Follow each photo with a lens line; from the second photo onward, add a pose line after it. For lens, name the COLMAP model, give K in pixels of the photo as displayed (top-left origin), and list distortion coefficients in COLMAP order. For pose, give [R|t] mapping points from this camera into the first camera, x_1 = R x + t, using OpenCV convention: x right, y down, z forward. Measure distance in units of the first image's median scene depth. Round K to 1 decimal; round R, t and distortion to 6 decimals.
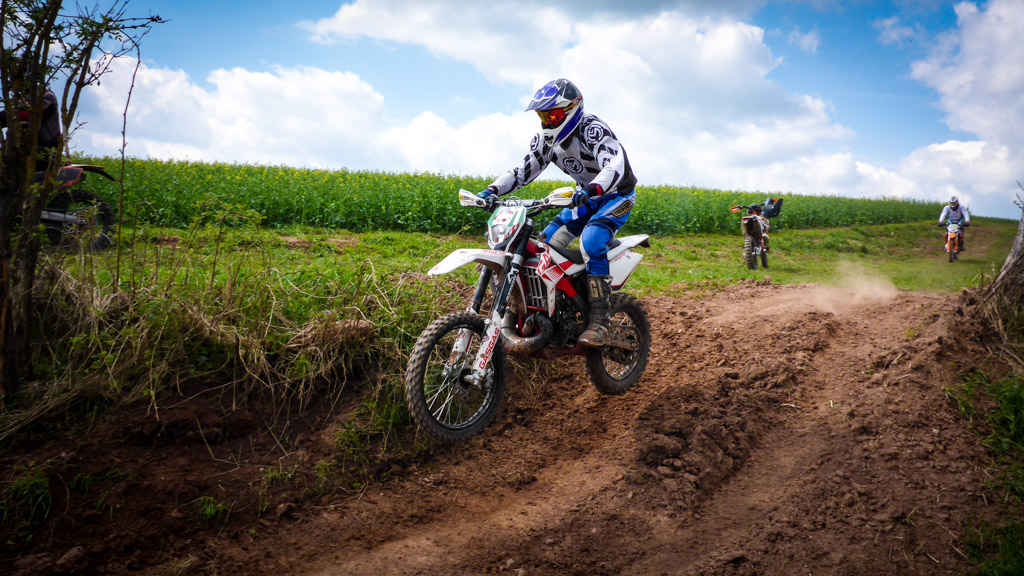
lens RADIAL K [[850.3, 0, 513.1], [0, 850.3, 282.0], [0, 0, 1]] dist [-0.026289, -0.001026]
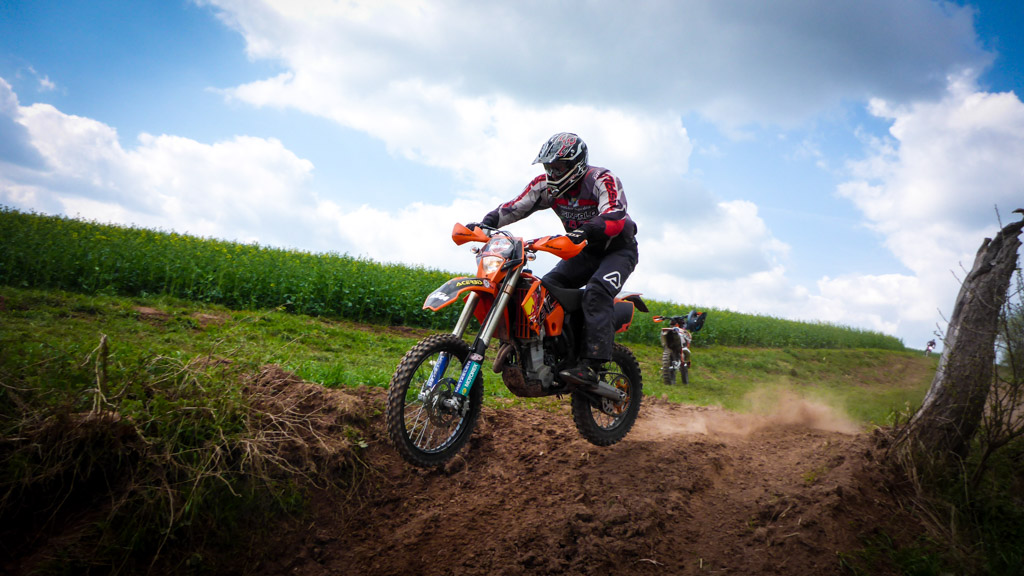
lens RADIAL K [[849.5, 0, 512.1], [0, 849.5, 285.1], [0, 0, 1]] dist [-0.020050, -0.005696]
pose [[0.994776, 0.085559, 0.055688, 0.114616], [-0.078892, 0.990510, -0.112543, -0.010995], [-0.064788, 0.107562, 0.992085, 0.165278]]
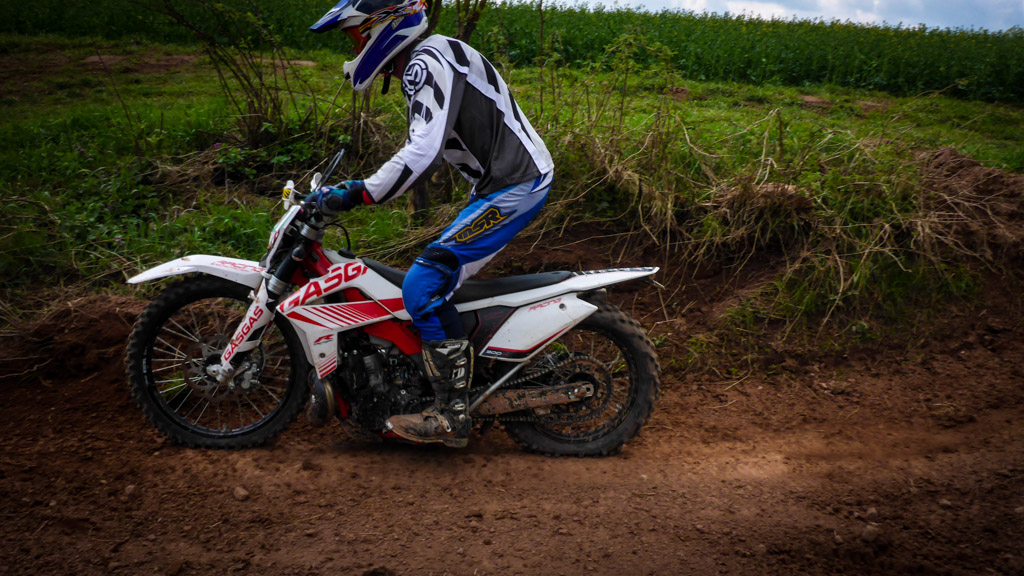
lens RADIAL K [[849.5, 0, 512.1], [0, 849.5, 285.1], [0, 0, 1]] dist [-0.020050, -0.005696]
pose [[0.782866, 0.180905, -0.595311, 0.106863], [-0.085866, 0.979055, 0.184601, 0.009146], [0.616237, -0.093401, 0.782002, 0.140695]]
